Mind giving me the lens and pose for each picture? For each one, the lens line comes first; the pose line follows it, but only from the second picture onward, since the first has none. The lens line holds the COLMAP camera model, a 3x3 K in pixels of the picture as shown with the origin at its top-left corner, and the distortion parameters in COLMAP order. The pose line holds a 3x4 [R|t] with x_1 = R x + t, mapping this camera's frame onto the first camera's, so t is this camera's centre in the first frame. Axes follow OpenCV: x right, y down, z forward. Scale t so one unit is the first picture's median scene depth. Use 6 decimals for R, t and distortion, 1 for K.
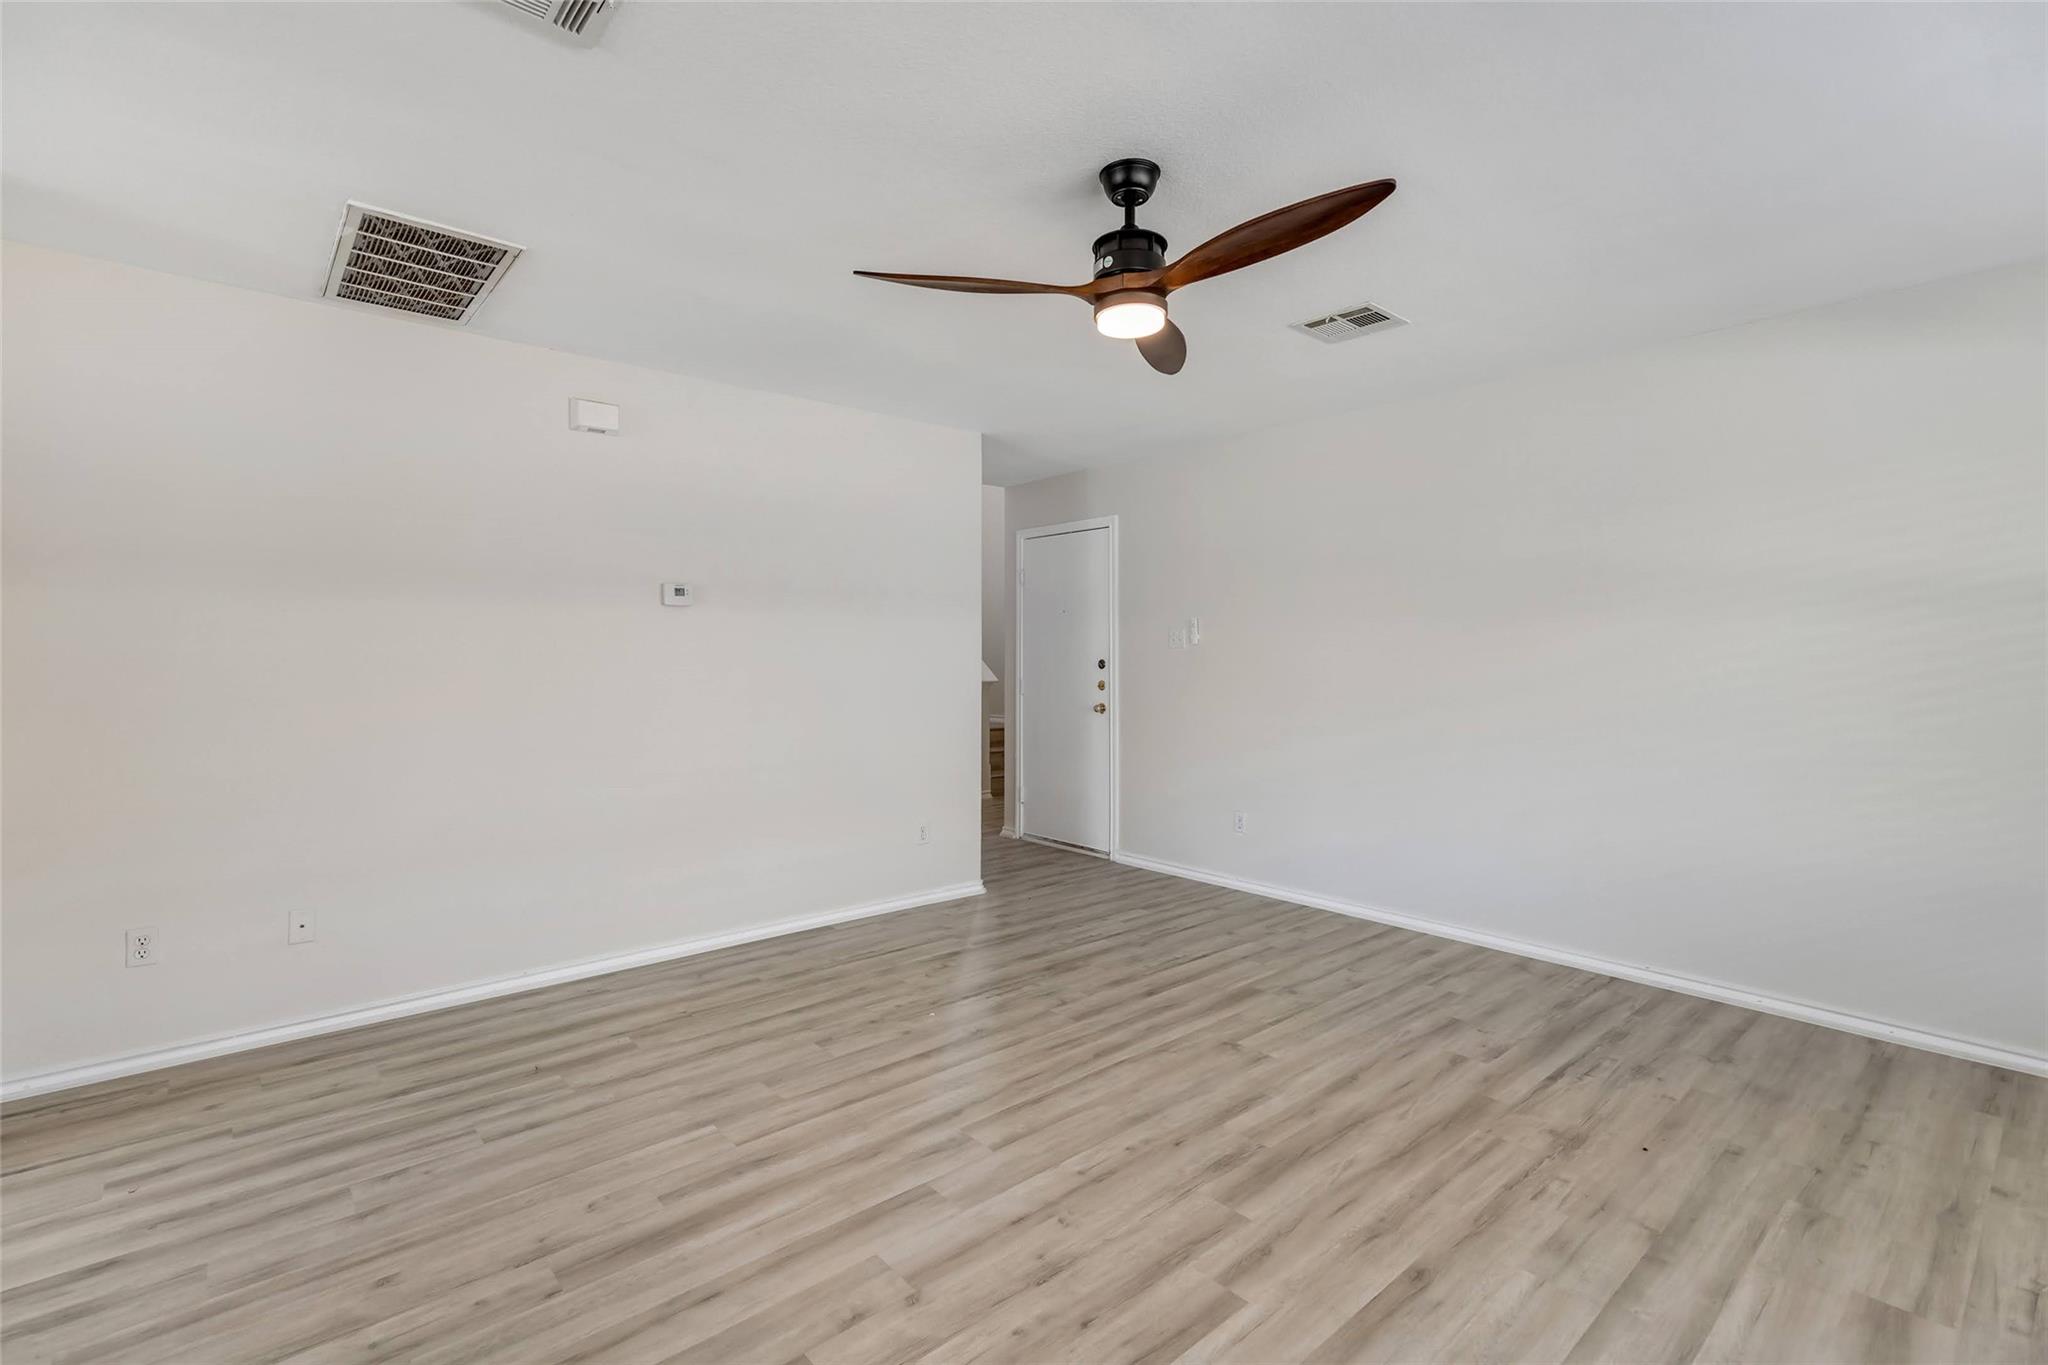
lens RADIAL K [[920.2, 0, 1028.2], [0, 920.2, 681.1], [0, 0, 1]] dist [0.008984, -0.000743]
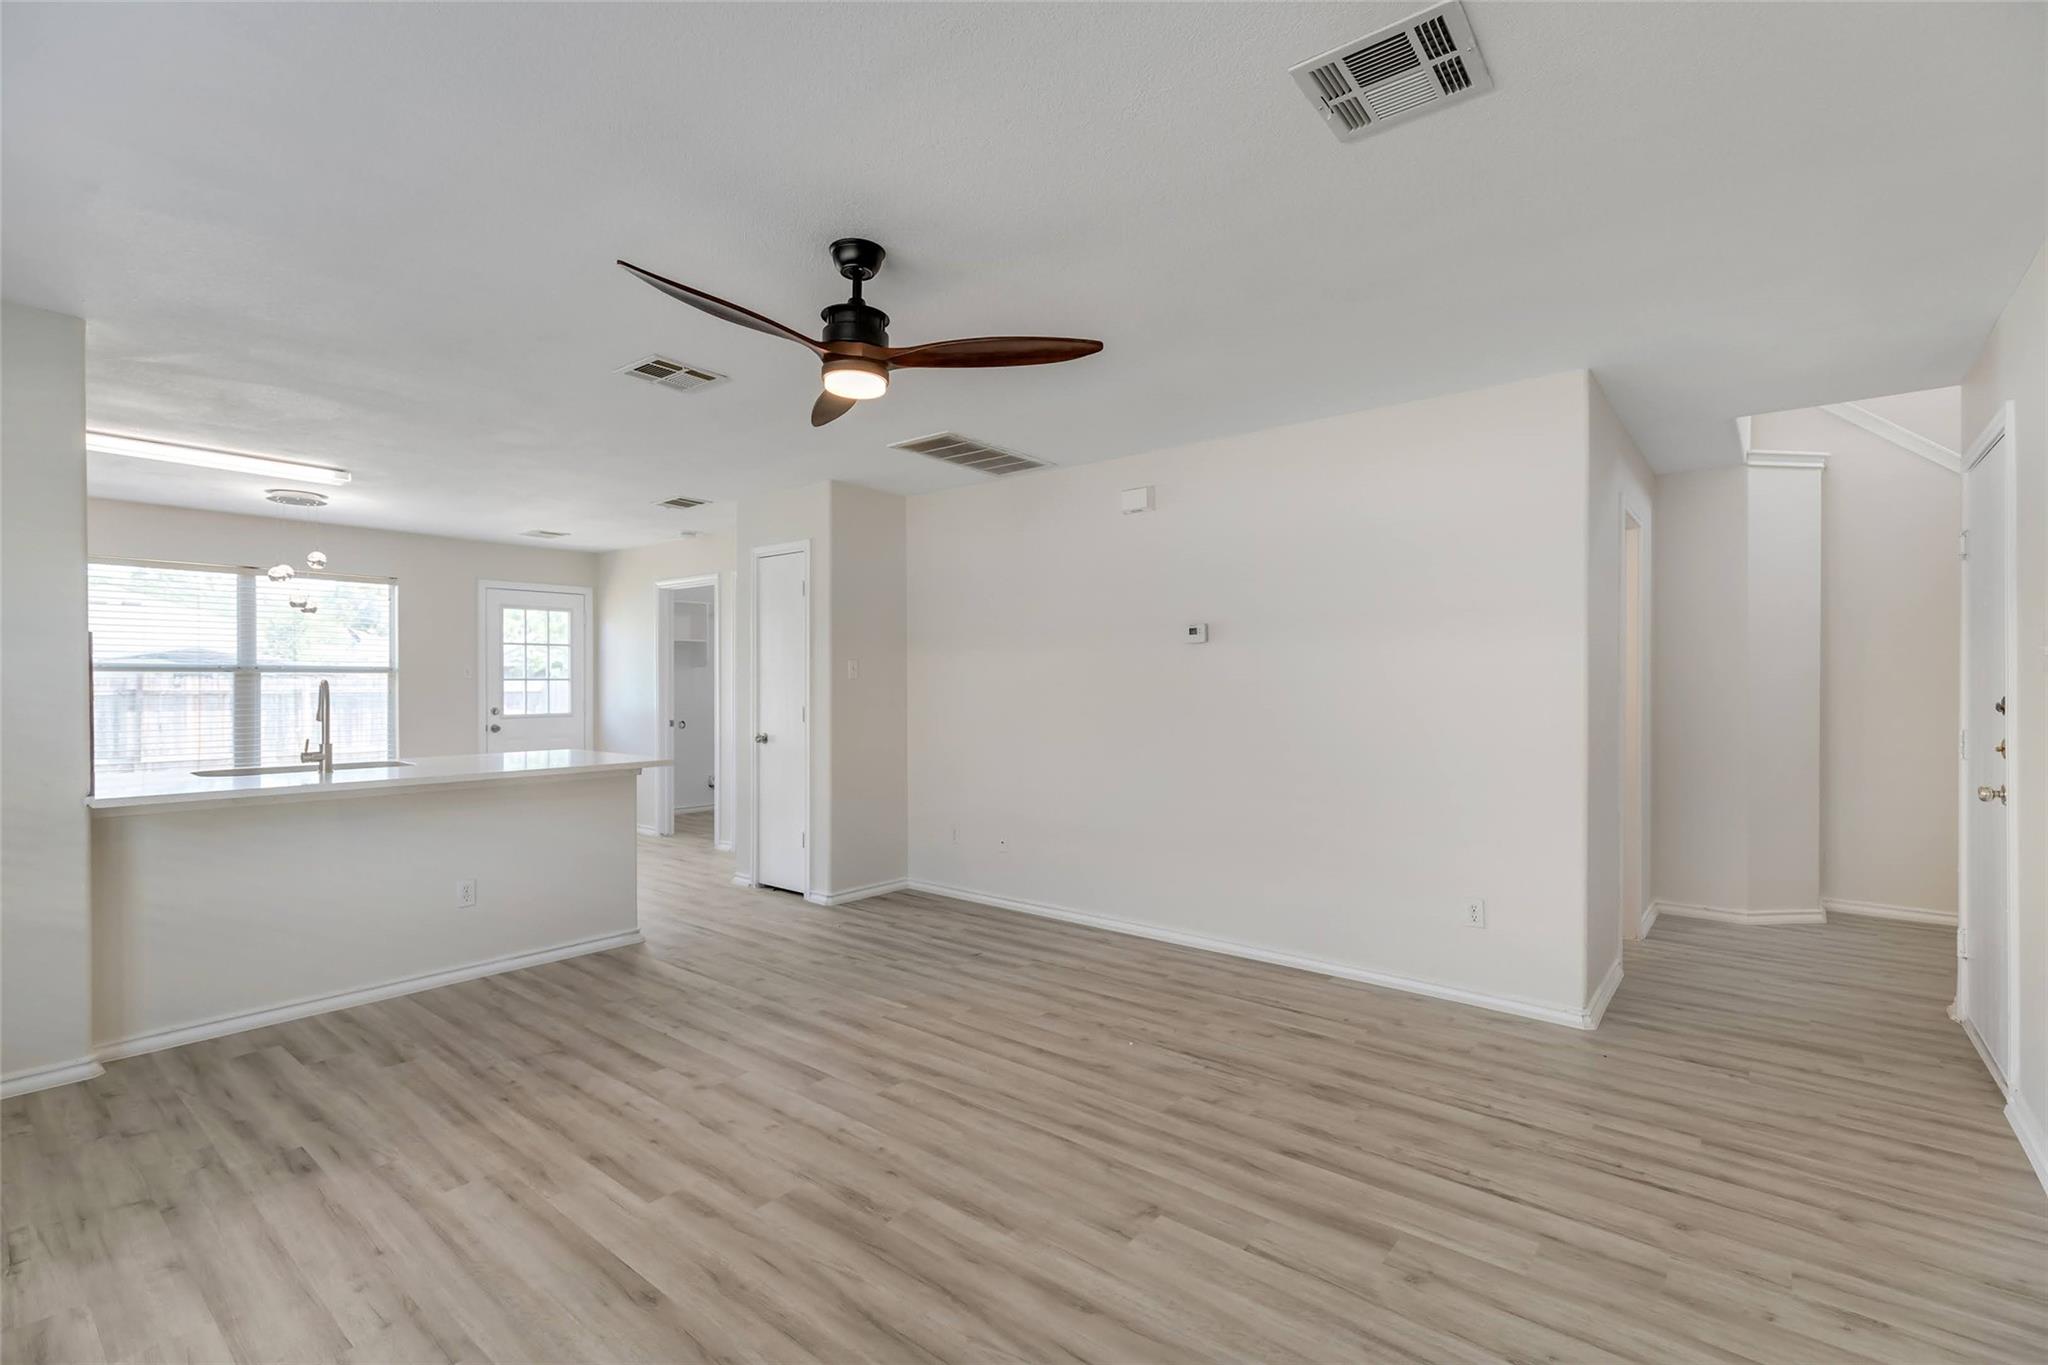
lens RADIAL K [[920.2, 0, 1028.2], [0, 920.2, 681.1], [0, 0, 1]] dist [0.008984, -0.000743]
pose [[0.177926, -0.000793, -0.984044, 1.045091], [-0.030391, 0.999518, -0.006301, -0.028741], [0.983574, 0.031027, 0.177816, 0.843230]]
